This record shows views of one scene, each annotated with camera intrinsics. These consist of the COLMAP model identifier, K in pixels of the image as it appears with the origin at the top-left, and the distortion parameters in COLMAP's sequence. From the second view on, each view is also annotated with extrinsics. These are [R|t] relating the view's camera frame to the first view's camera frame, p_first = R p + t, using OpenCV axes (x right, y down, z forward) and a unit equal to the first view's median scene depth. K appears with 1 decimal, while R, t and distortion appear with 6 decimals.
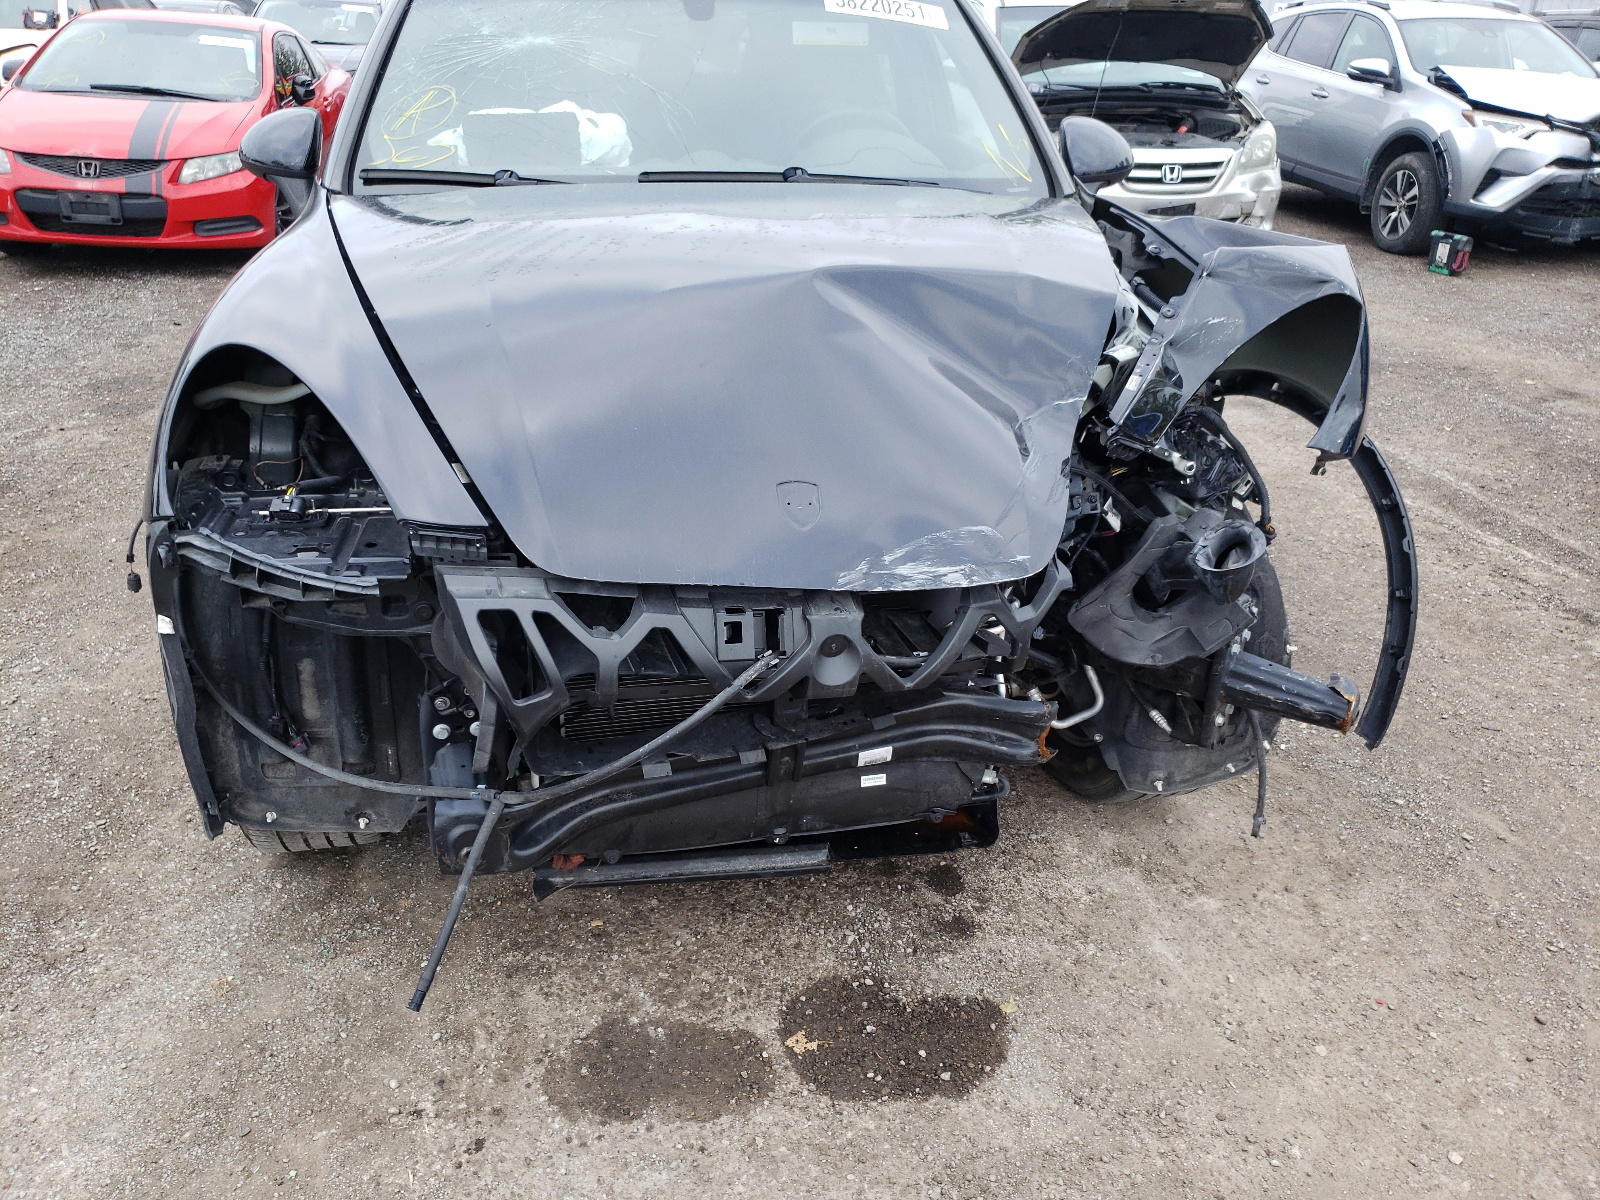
lens RADIAL K [[1327.5, 0, 800.0], [0, 1327.5, 600.0], [0, 0, 1]] dist [0.109622, -0.145113]
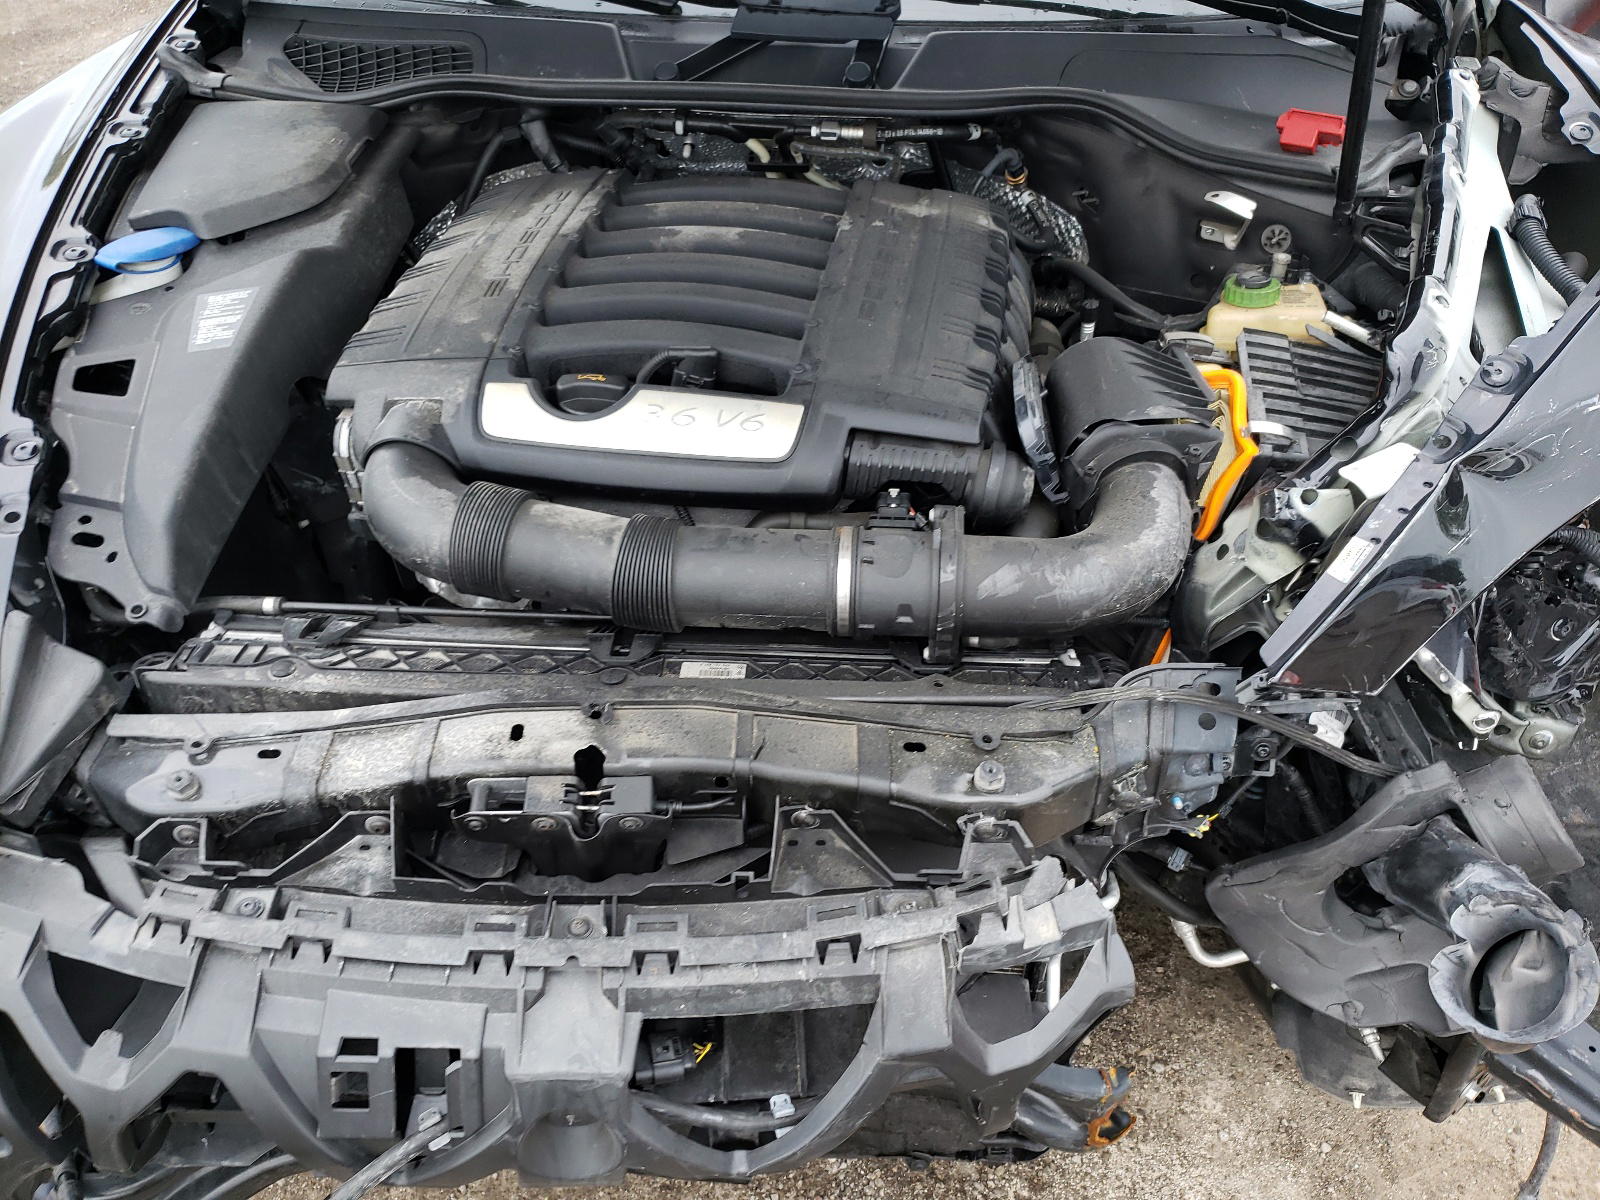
lens RADIAL K [[1327.5, 0, 800.0], [0, 1327.5, 600.0], [0, 0, 1]] dist [0.109622, -0.145113]
pose [[0.956572, 0.159158, -0.244210, 0.171015], [-0.097636, 0.964330, 0.246038, -0.244305], [0.274658, -0.211509, 0.937991, 0.493337]]
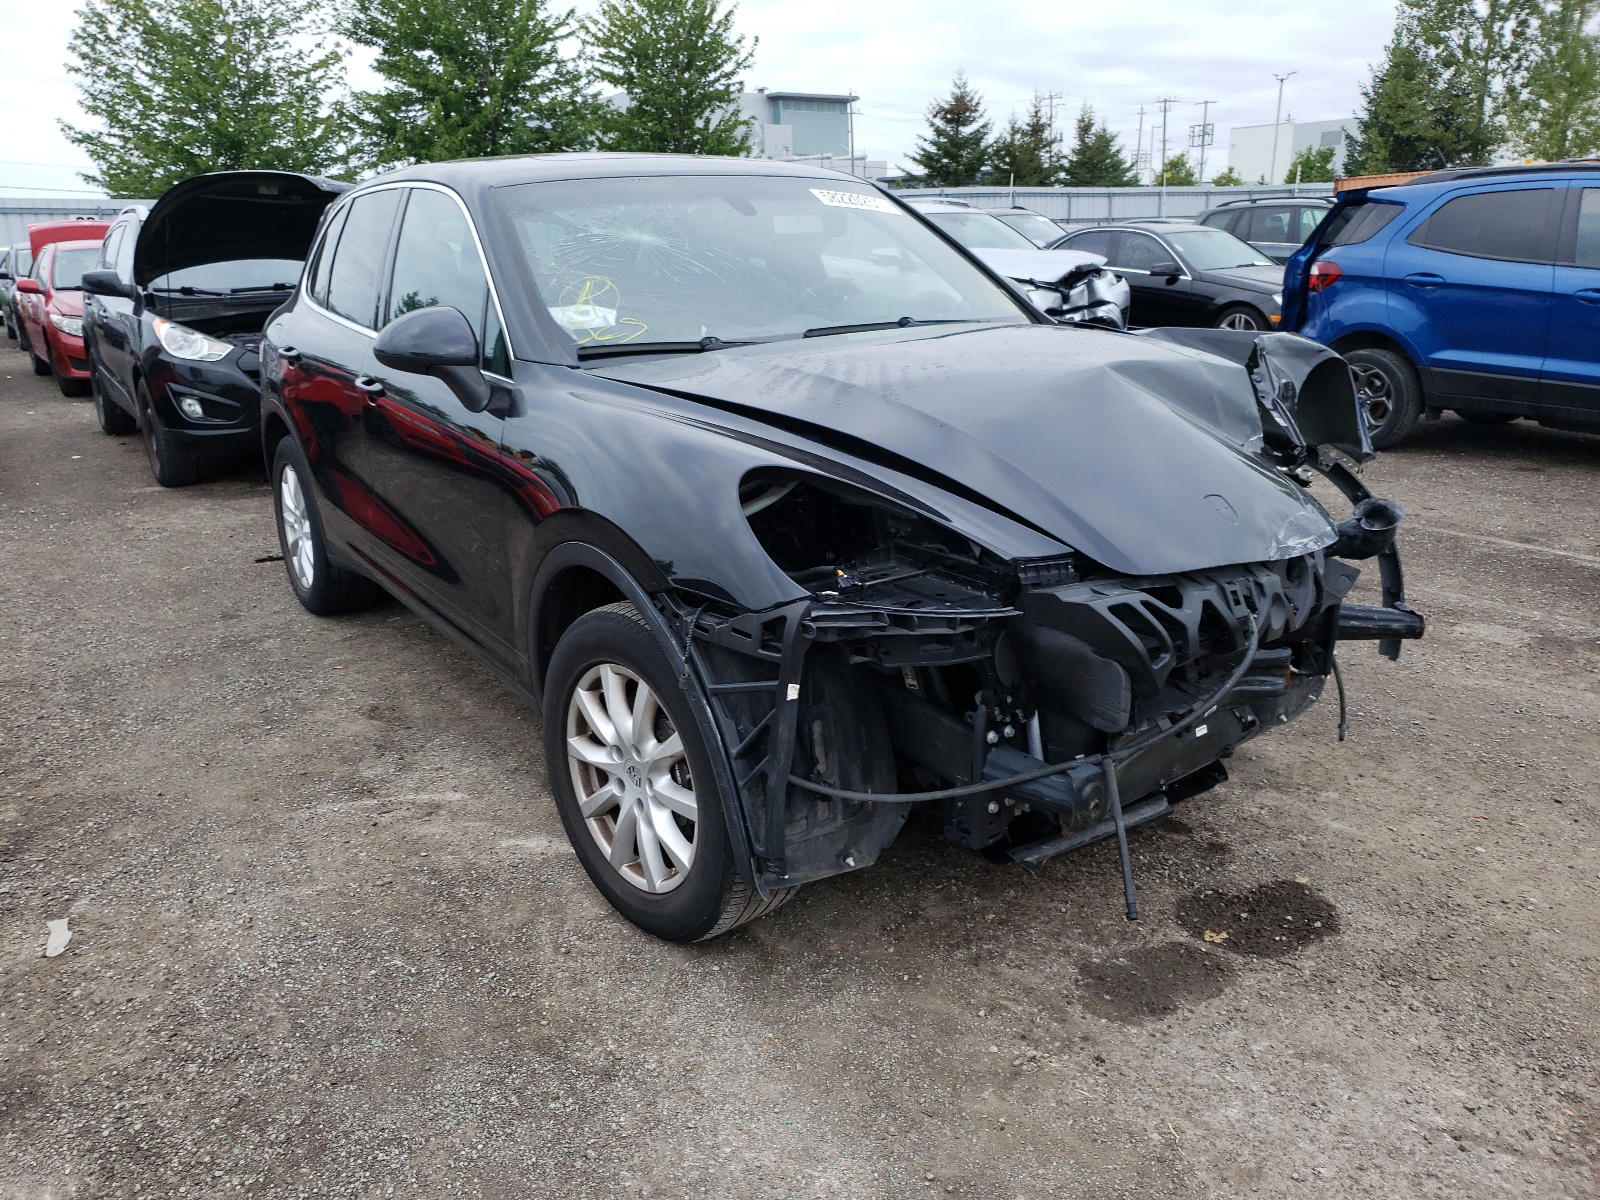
lens RADIAL K [[1327.5, 0, 800.0], [0, 1327.5, 600.0], [0, 0, 1]] dist [0.109622, -0.145113]
pose [[0.891061, -0.166510, 0.422238, -0.876130], [0.225381, 0.969804, -0.093185, 0.045908], [-0.393972, 0.178198, 0.901683, -0.078119]]
